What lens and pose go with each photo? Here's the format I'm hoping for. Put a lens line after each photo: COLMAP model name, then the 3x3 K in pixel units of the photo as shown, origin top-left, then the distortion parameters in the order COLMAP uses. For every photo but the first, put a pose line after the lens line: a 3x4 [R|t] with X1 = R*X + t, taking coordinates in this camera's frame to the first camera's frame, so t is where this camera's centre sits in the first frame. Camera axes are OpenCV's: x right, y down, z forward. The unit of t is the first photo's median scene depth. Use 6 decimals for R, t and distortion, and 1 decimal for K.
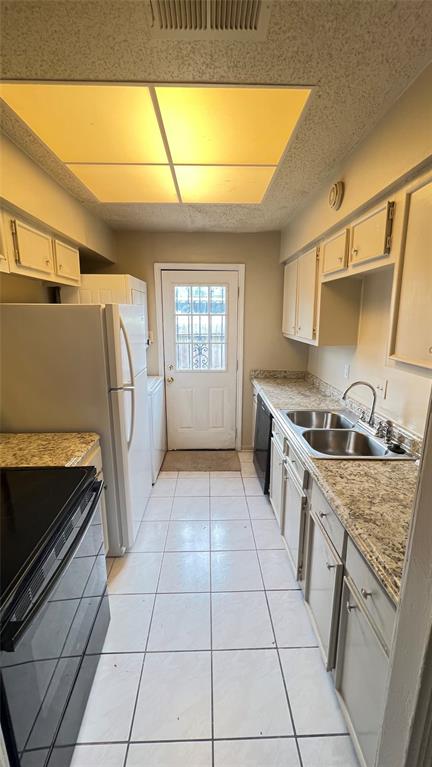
lens RADIAL K [[307.4, 0, 216.9], [0, 307.4, 380.8], [0, 0, 1]] dist [-0.000944, 0.000502]
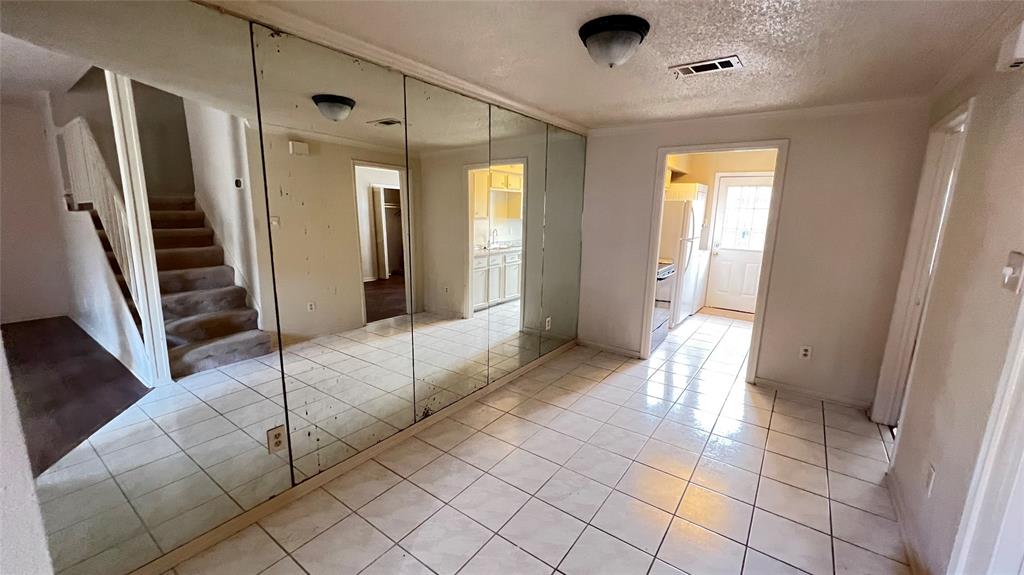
lens RADIAL K [[409.5, 0, 510.9], [0, 409.5, 288.7], [0, 0, 1]] dist [-0.002137, -0.000372]
pose [[0.795757, 0.132300, -0.590989, 0.241294], [-0.149766, 0.988526, 0.019636, 0.269462], [0.586806, 0.072885, 0.806441, -1.090729]]
